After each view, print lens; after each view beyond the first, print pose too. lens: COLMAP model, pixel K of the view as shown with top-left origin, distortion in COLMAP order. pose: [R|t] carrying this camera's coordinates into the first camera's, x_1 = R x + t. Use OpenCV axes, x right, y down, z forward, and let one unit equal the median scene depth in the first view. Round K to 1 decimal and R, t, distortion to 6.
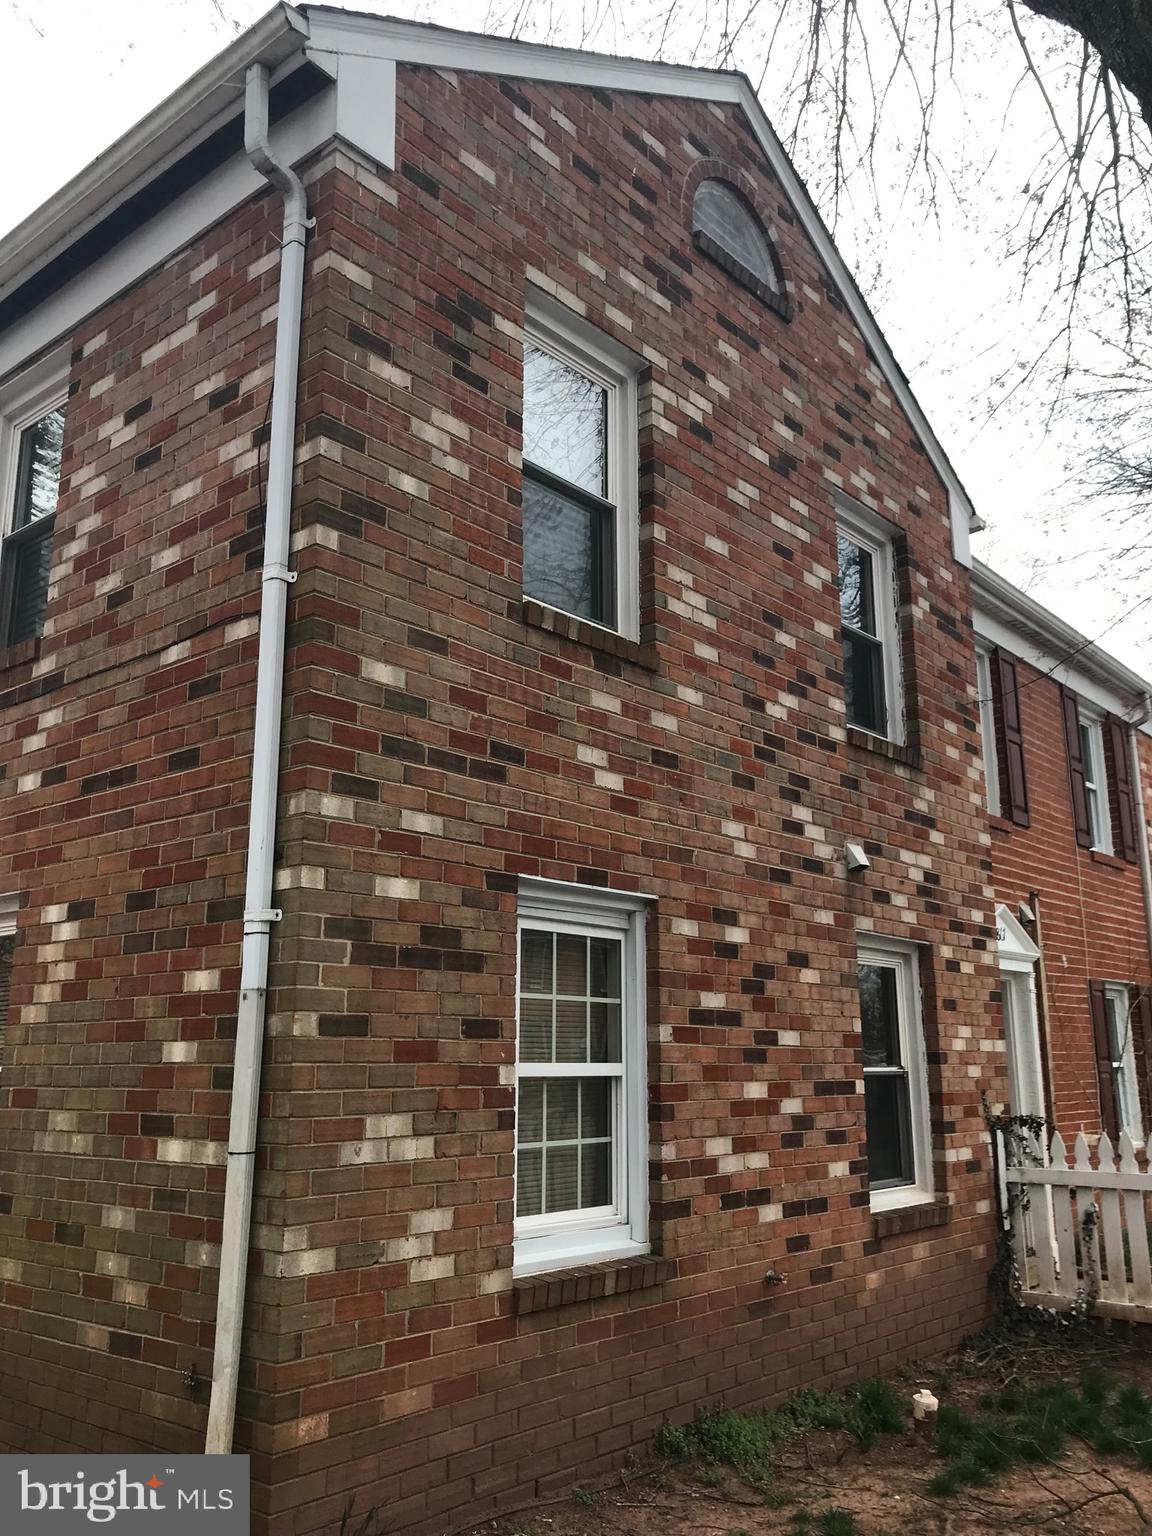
lens RADIAL K [[1266.8, 0, 581.3], [0, 1266.8, 790.7], [0, 0, 1]] dist [0.059917, -0.092129]
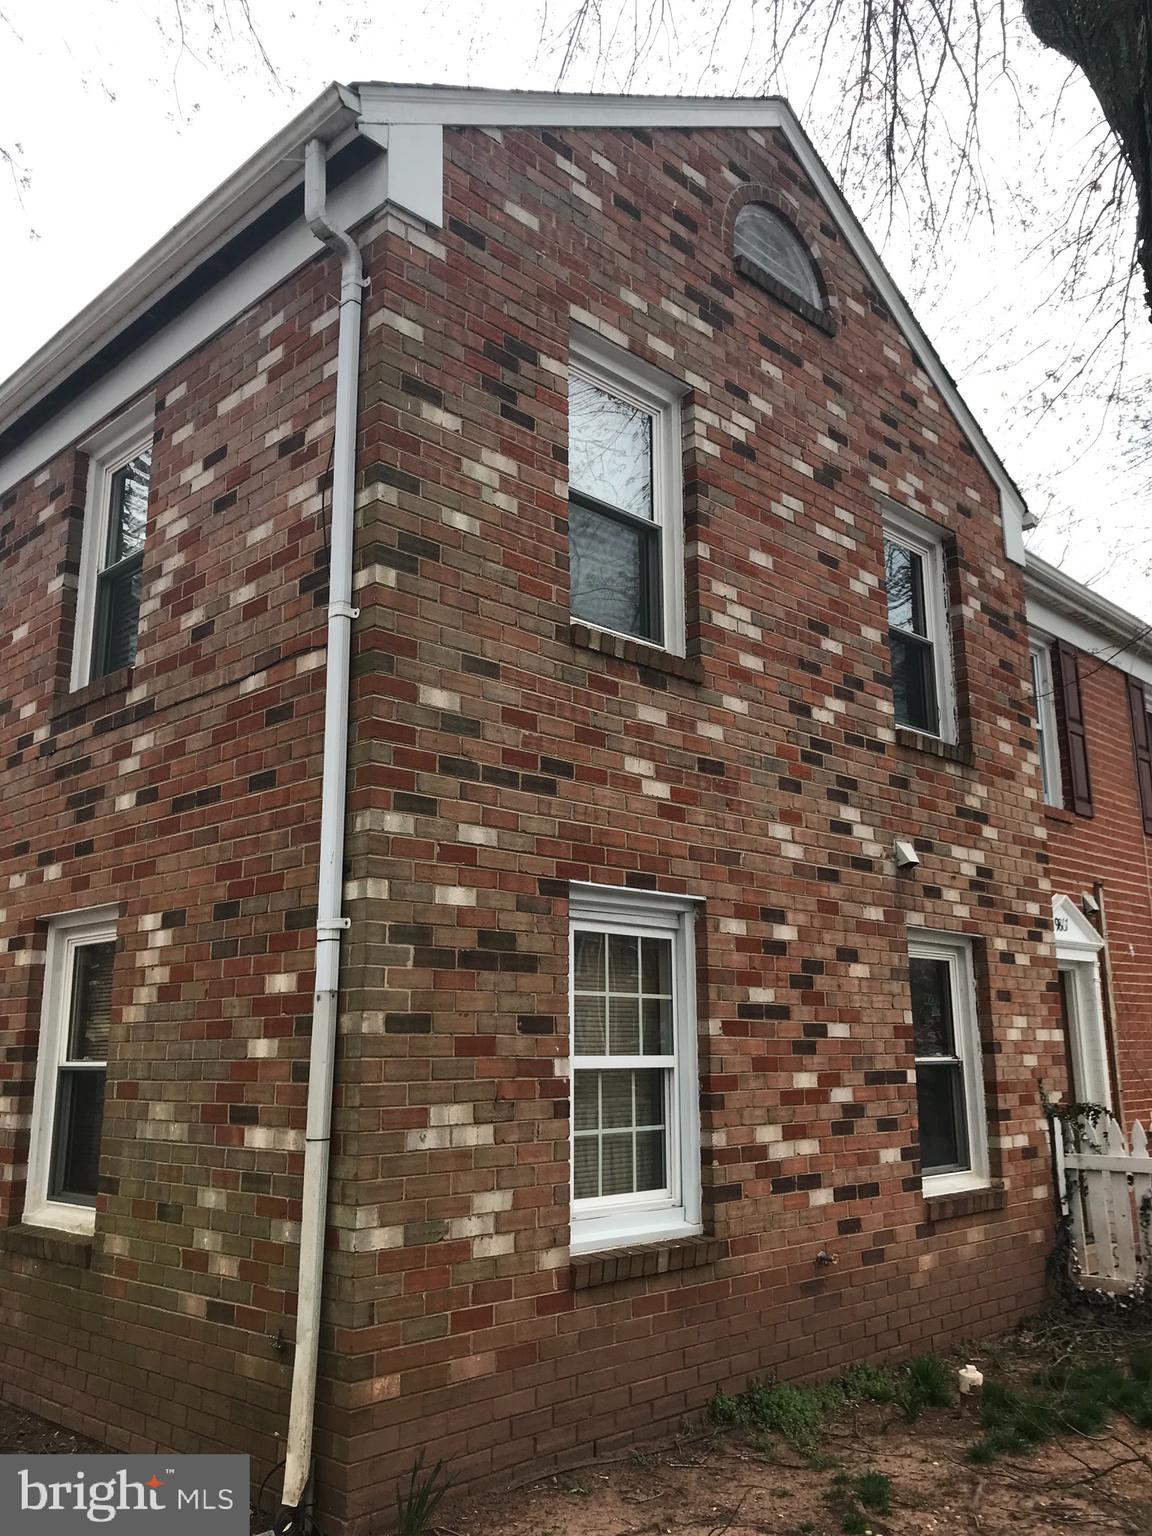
lens RADIAL K [[1266.8, 0, 580.5], [0, 1266.8, 788.2], [0, 0, 1]] dist [0.059917, -0.092129]
pose [[0.997493, -0.019644, -0.067981, 0.030574], [0.020118, 0.999778, 0.006296, -0.016852], [0.067843, -0.007648, 0.997667, -0.062194]]
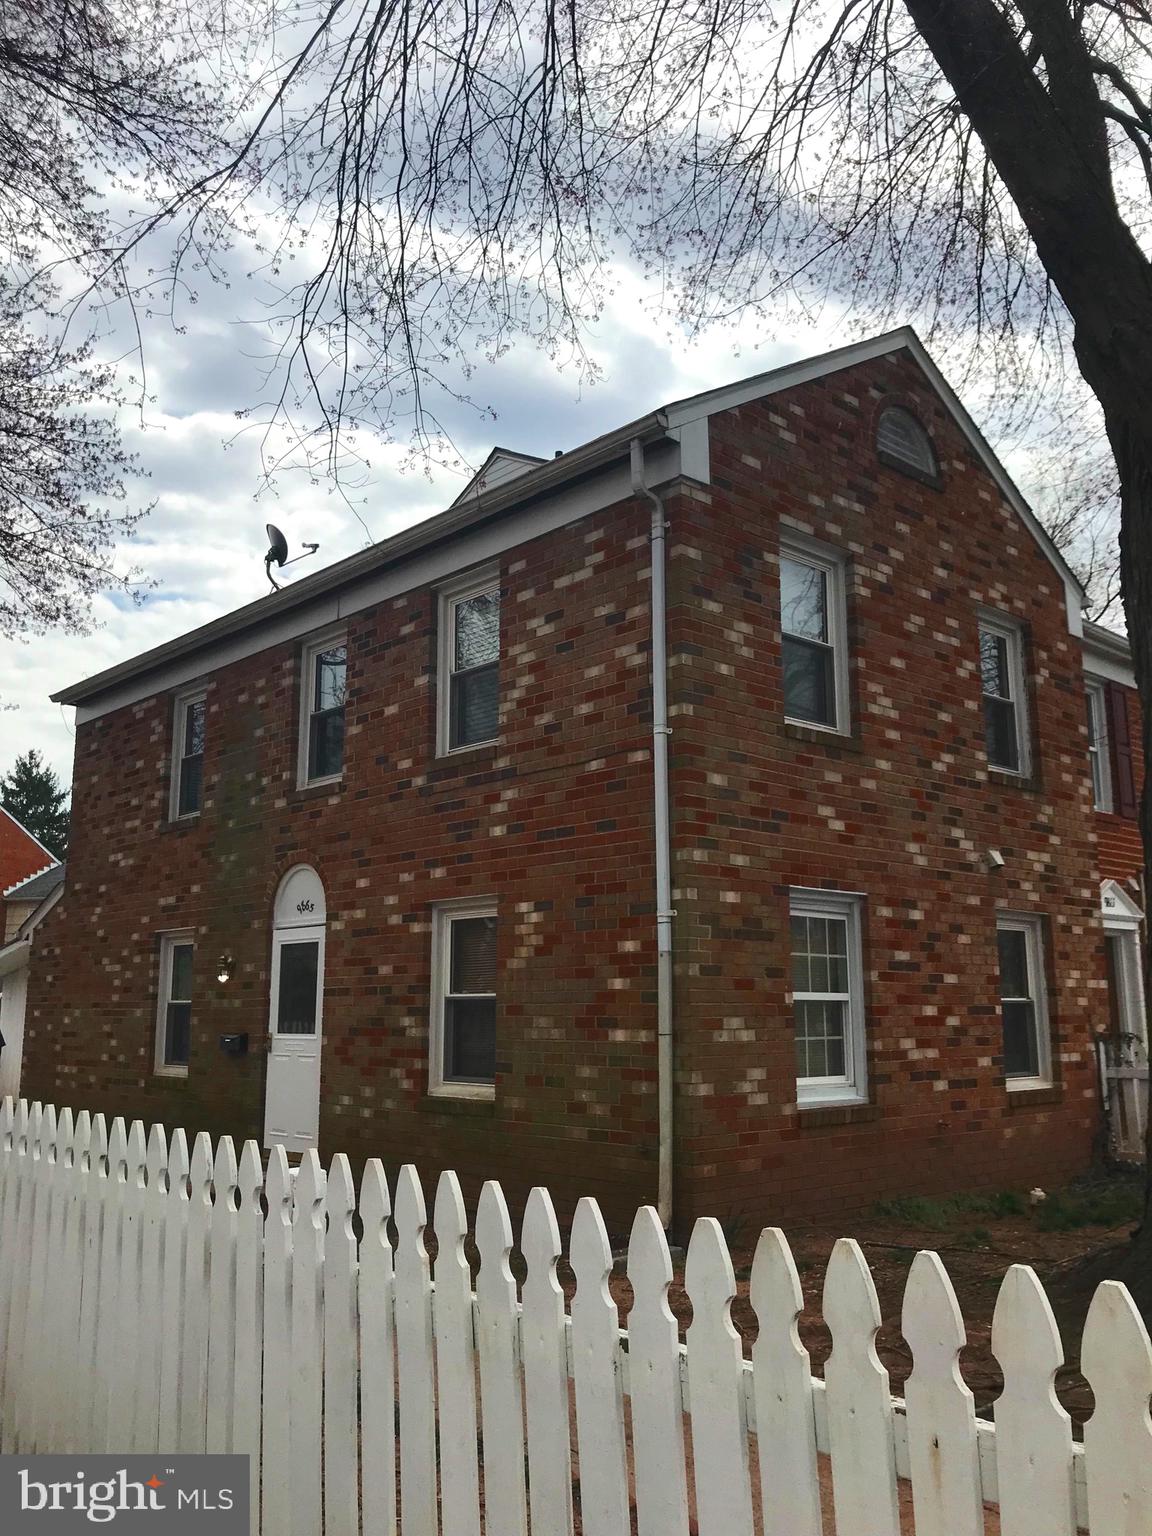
lens RADIAL K [[1266.8, 0, 568.4], [0, 1266.8, 776.9], [0, 0, 1]] dist [0.059917, -0.092129]
pose [[0.991882, -0.019832, -0.125602, -0.117384], [0.024202, 0.999150, 0.033362, -0.135831], [0.124834, -0.036131, 0.991520, -0.700669]]
